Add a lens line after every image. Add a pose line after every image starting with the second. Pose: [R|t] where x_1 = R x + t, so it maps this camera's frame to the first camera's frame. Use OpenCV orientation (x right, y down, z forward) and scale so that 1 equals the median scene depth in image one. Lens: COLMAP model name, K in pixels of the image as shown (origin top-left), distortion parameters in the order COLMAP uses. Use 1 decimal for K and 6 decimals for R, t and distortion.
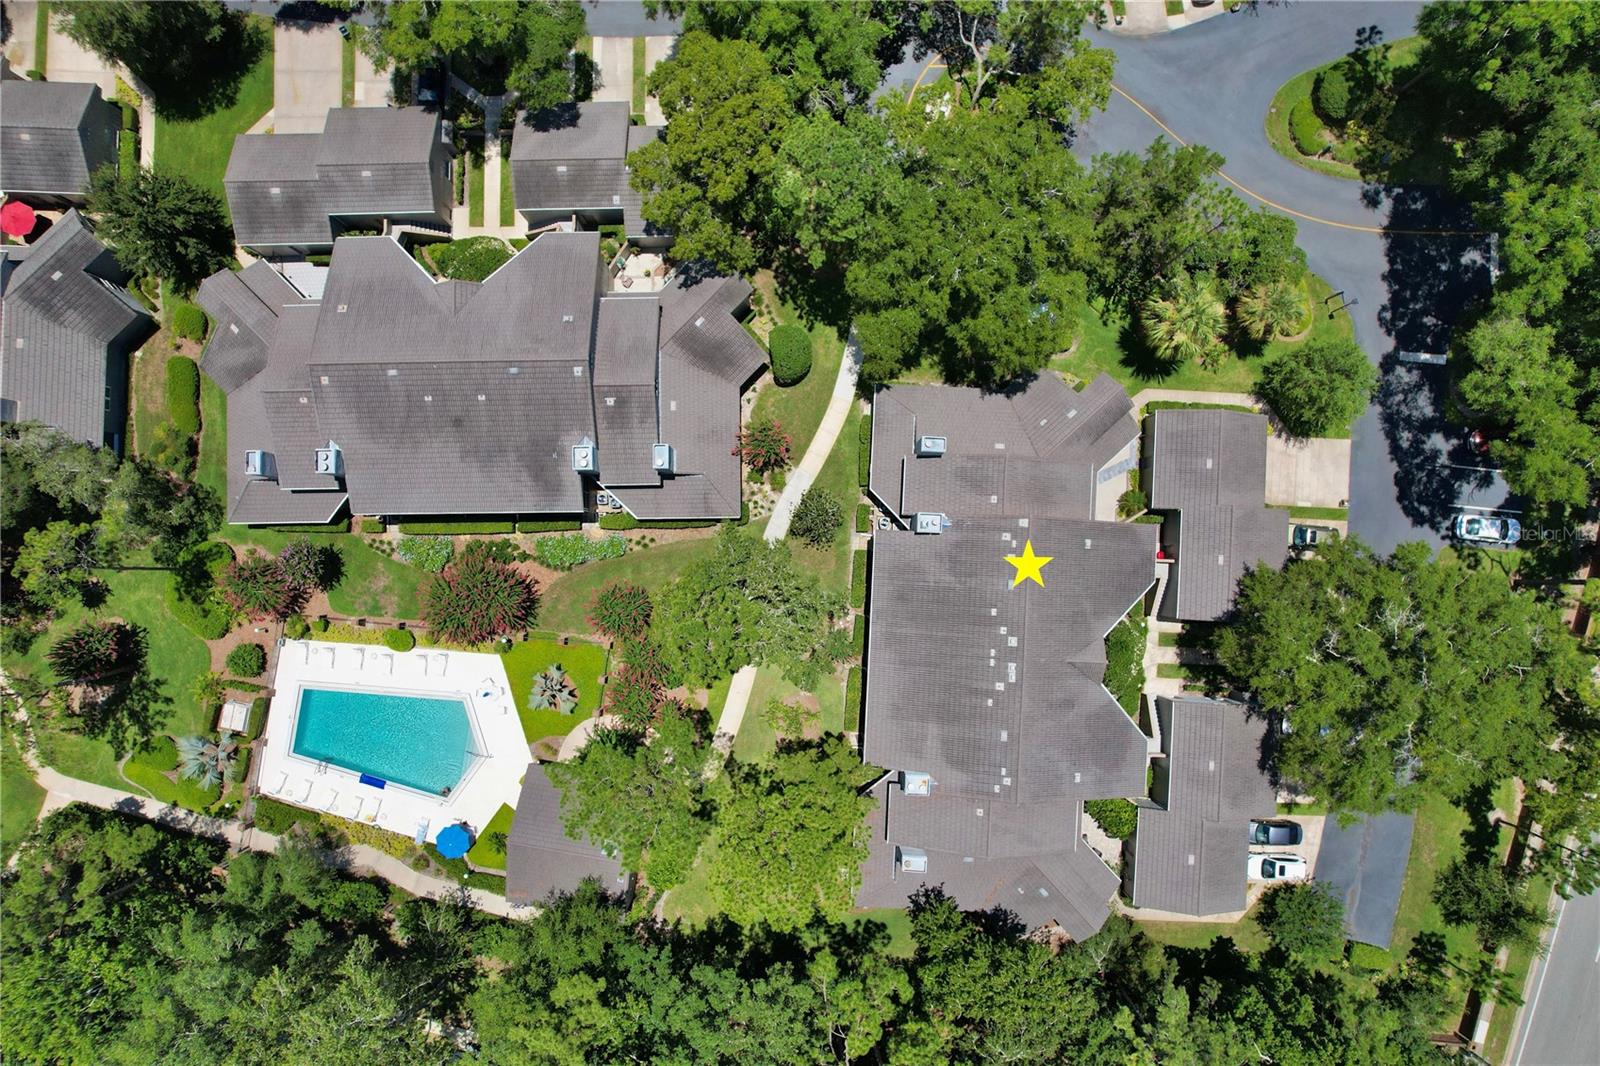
lens RADIAL K [[1023.4, 0, 802.6], [0, 1023.4, 542.8], [0, 0, 1]] dist [-0.073358, 0.073012]
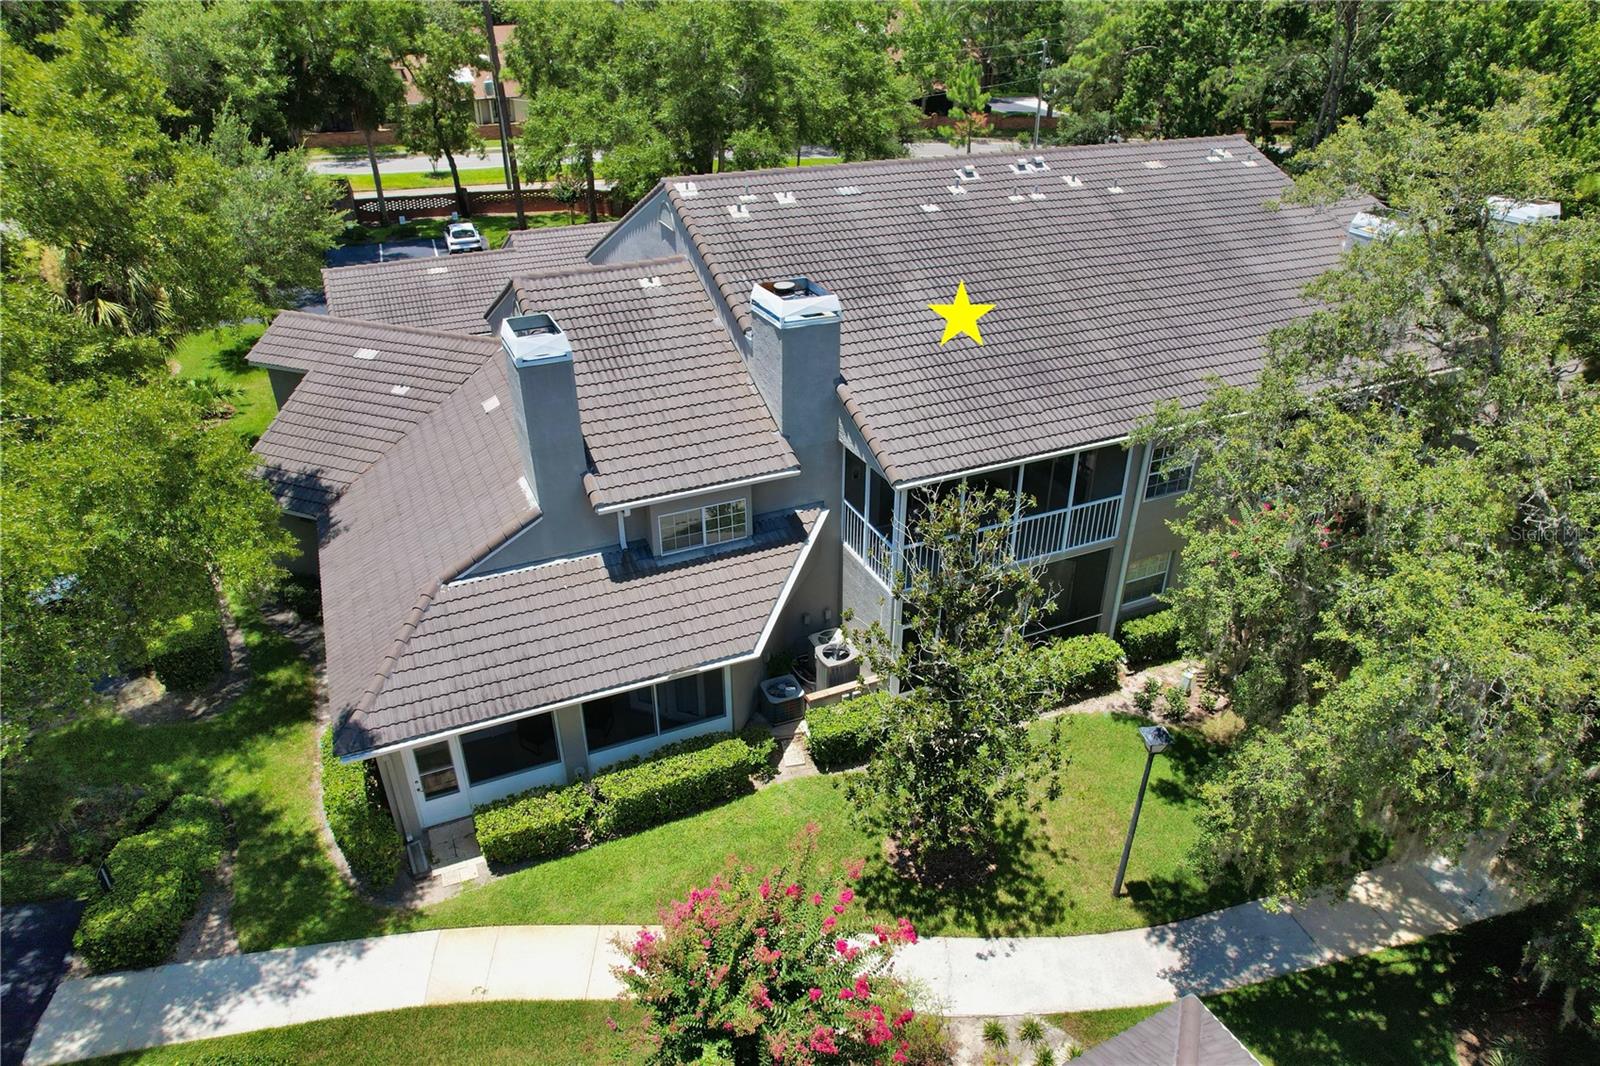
lens RADIAL K [[1023.4, 0, 802.6], [0, 1023.4, 542.8], [0, 0, 1]] dist [-0.073358, 0.073012]
pose [[-0.451670, -0.437804, 0.777382, -0.130044], [0.892125, -0.211488, 0.399232, -0.139036], [-0.010378, 0.873843, 0.486098, 0.823687]]
